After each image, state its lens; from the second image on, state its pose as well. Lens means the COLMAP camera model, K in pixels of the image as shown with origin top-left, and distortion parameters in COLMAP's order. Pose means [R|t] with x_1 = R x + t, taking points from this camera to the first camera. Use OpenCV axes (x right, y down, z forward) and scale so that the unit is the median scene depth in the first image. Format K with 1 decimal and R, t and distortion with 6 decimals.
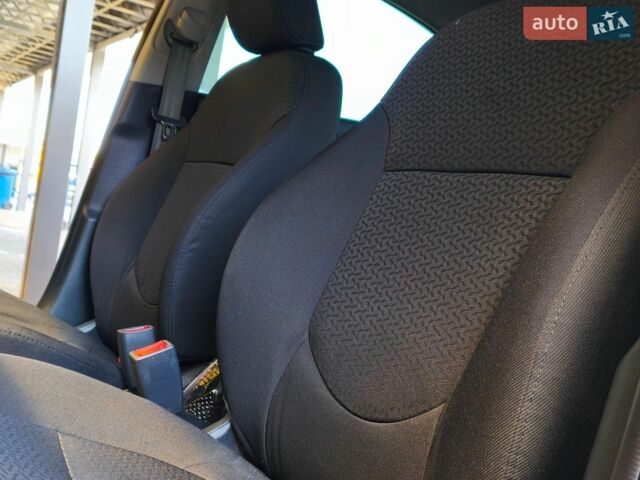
lens RADIAL K [[666.2, 0, 320.0], [0, 666.2, 240.0], [0, 0, 1]] dist [0.006517, 0.009655]
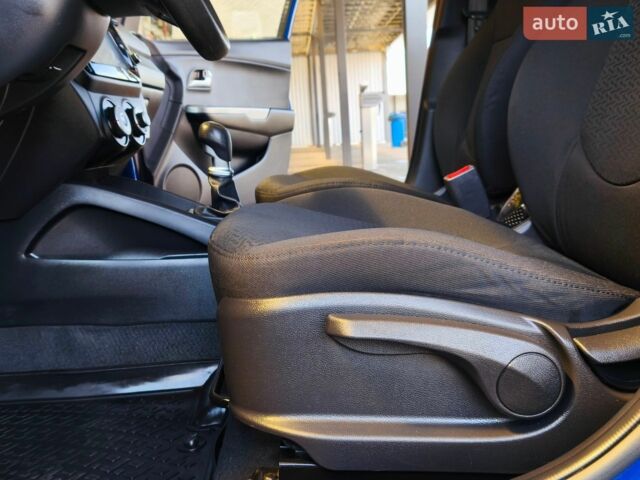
lens RADIAL K [[666.2, 0, 320.0], [0, 666.2, 240.0], [0, 0, 1]] dist [0.006517, 0.009655]
pose [[0.802874, -0.134807, -0.580707, 0.253224], [0.181383, 0.983154, 0.022544, 0.193184], [0.567885, -0.123430, 0.813801, -0.239917]]
